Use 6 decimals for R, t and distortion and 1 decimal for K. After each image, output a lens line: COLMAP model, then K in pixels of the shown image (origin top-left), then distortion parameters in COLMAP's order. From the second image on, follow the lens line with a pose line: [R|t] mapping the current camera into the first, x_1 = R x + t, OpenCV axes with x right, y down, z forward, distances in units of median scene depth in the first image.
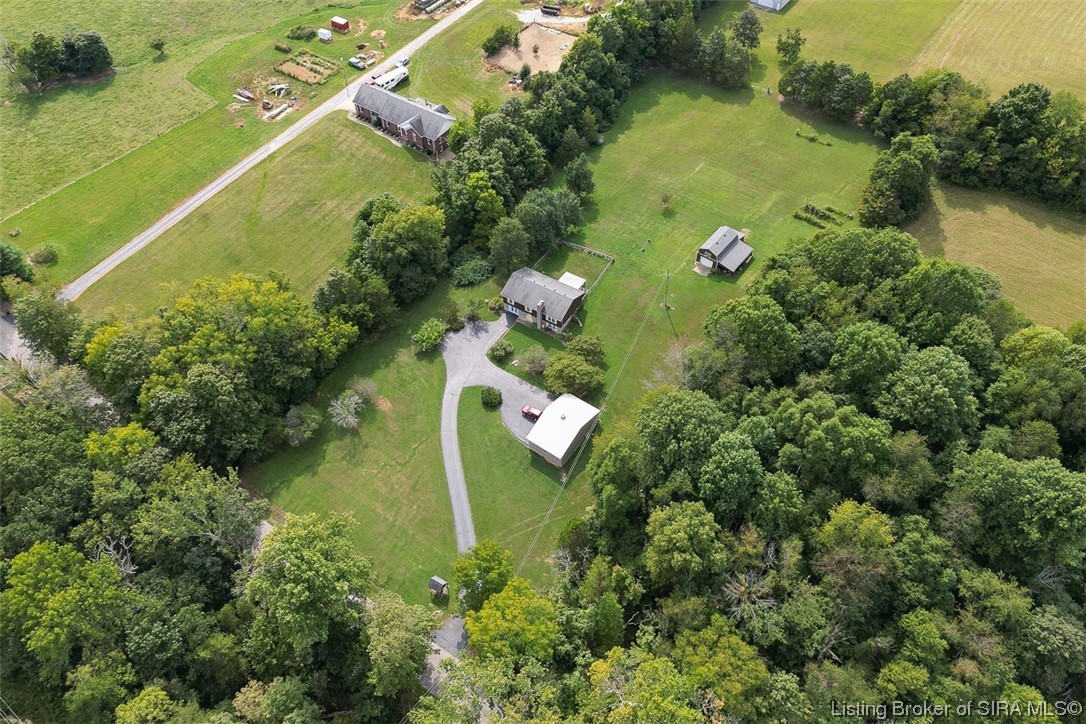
lens RADIAL K [[753.4, 0, 542.1], [0, 753.4, 360.3], [0, 0, 1]] dist [0.073988, -0.010492]
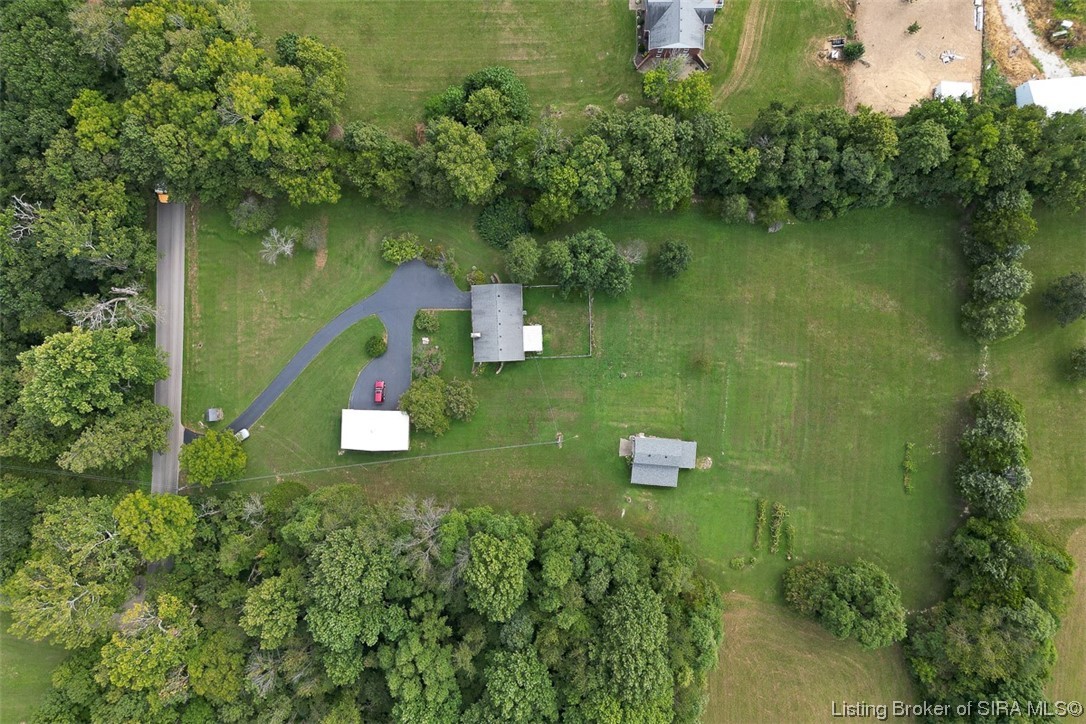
lens RADIAL K [[753.4, 0, 543.6], [0, 753.4, 362.6], [0, 0, 1]] dist [0.073988, -0.010492]
pose [[0.557665, 0.829757, 0.022660, 0.050648], [-0.643542, 0.414949, 0.643173, -0.698654], [0.524274, -0.373258, 0.765386, 0.293244]]
